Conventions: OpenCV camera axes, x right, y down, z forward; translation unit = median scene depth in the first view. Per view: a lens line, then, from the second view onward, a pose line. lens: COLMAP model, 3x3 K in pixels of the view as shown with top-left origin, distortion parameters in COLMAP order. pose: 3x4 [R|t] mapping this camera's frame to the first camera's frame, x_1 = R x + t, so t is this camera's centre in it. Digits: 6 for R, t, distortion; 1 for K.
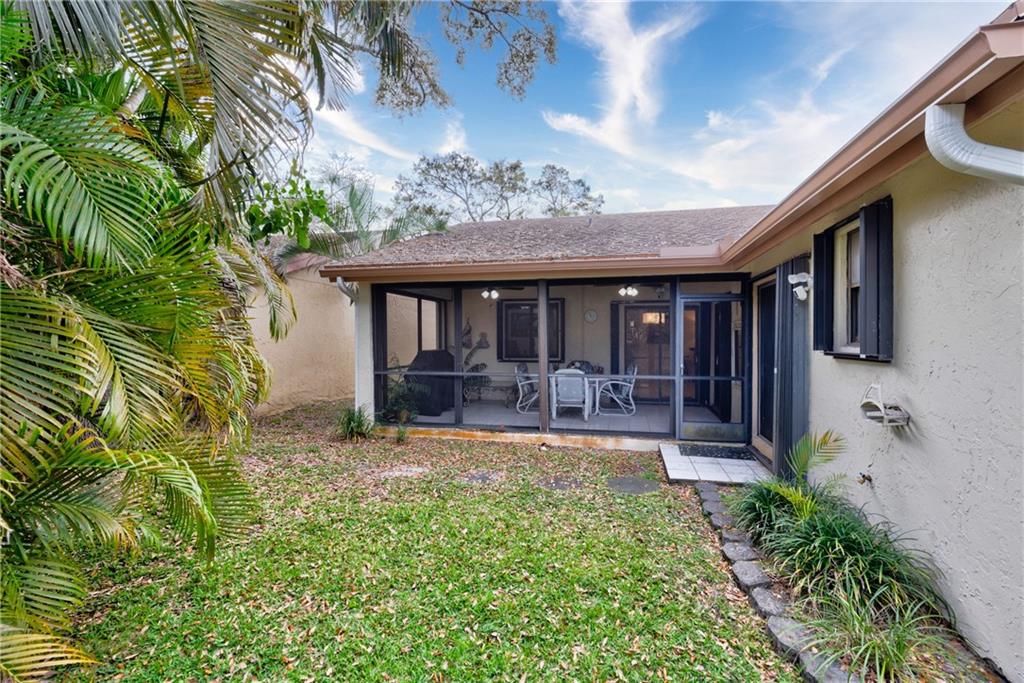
lens RADIAL K [[440.7, 0, 527.2], [0, 440.7, 336.1], [0, 0, 1]] dist [-0.002096, 0.000829]
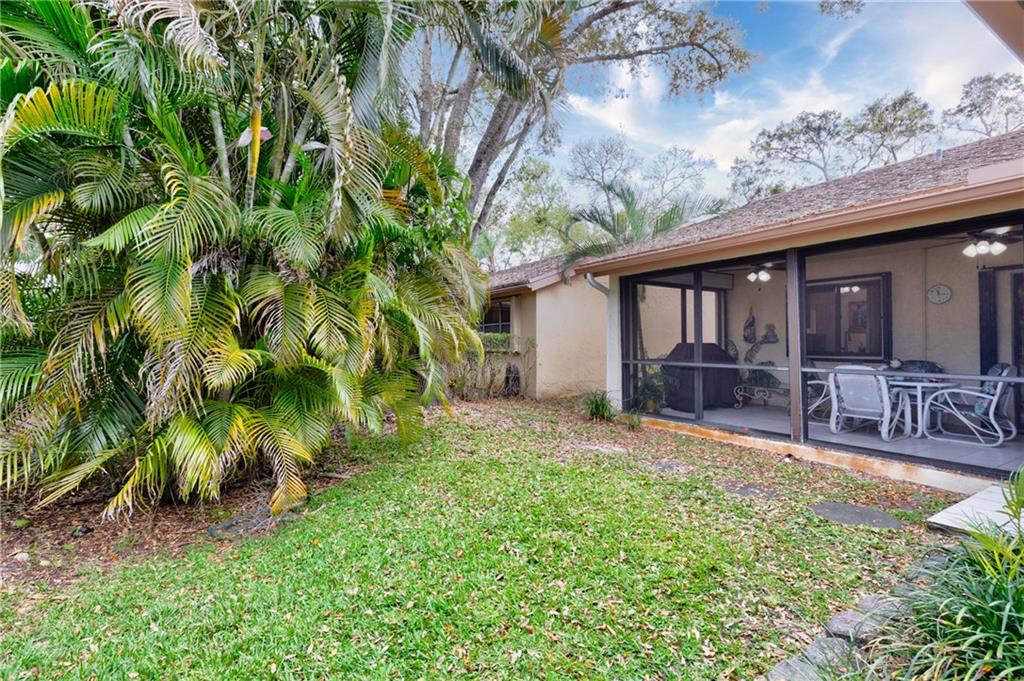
lens RADIAL K [[440.7, 0, 467.3], [0, 440.7, 328.8], [0, 0, 1]] dist [-0.002096, 0.000829]
pose [[0.674719, -0.009981, -0.738007, 0.279459], [-0.006117, 0.999799, -0.019114, 0.043192], [0.738049, 0.017411, 0.674522, 0.039183]]
